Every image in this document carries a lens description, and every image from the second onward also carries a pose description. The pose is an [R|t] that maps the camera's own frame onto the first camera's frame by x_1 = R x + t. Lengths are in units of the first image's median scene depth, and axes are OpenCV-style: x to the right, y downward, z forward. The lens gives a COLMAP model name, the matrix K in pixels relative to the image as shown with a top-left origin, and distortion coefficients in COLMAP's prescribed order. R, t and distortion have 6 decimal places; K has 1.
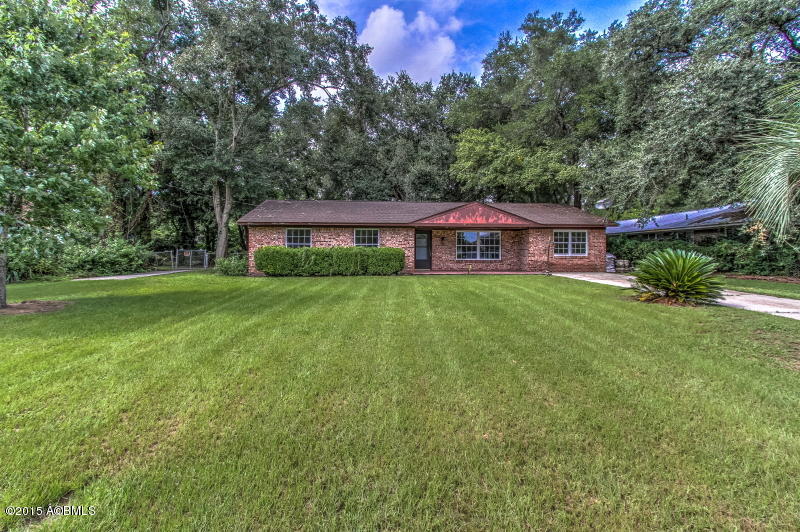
lens RADIAL K [[376.6, 0, 402.4], [0, 376.6, 242.5], [0, 0, 1]] dist [-0.003066, -0.000204]
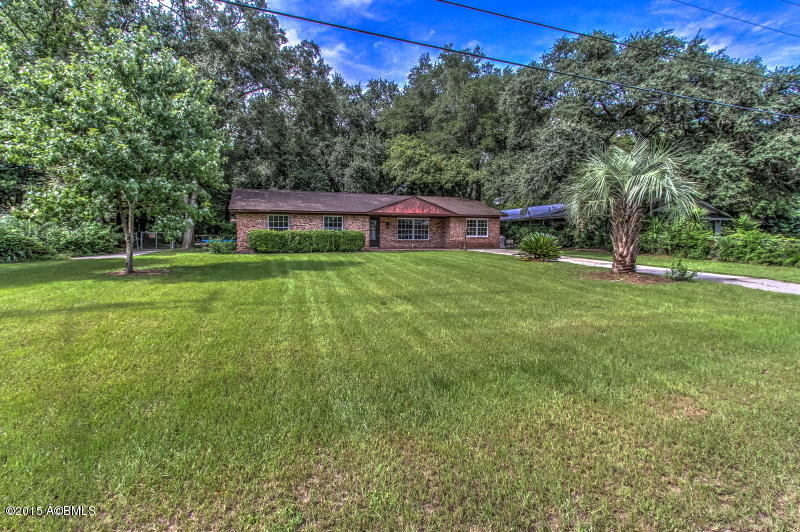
lens RADIAL K [[376.6, 0, 402.4], [0, 376.6, 242.5], [0, 0, 1]] dist [-0.003066, -0.000204]
pose [[0.964013, -0.005510, 0.265797, -0.199855], [-0.006841, 0.998940, 0.045520, -0.005775], [-0.265766, -0.045700, 0.962954, -0.288450]]
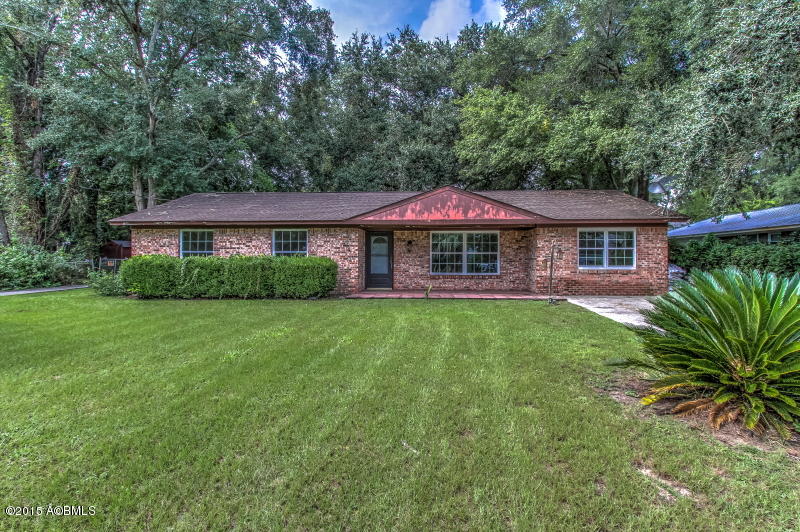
lens RADIAL K [[419.4, 0, 402.0], [0, 419.4, 255.8], [0, 0, 1]] dist [-0.004708, -0.000465]
pose [[0.987854, -0.001228, -0.155383, 0.217786], [0.004574, 0.999765, 0.021174, -0.003517], [0.155320, -0.021627, 0.987627, 0.257698]]
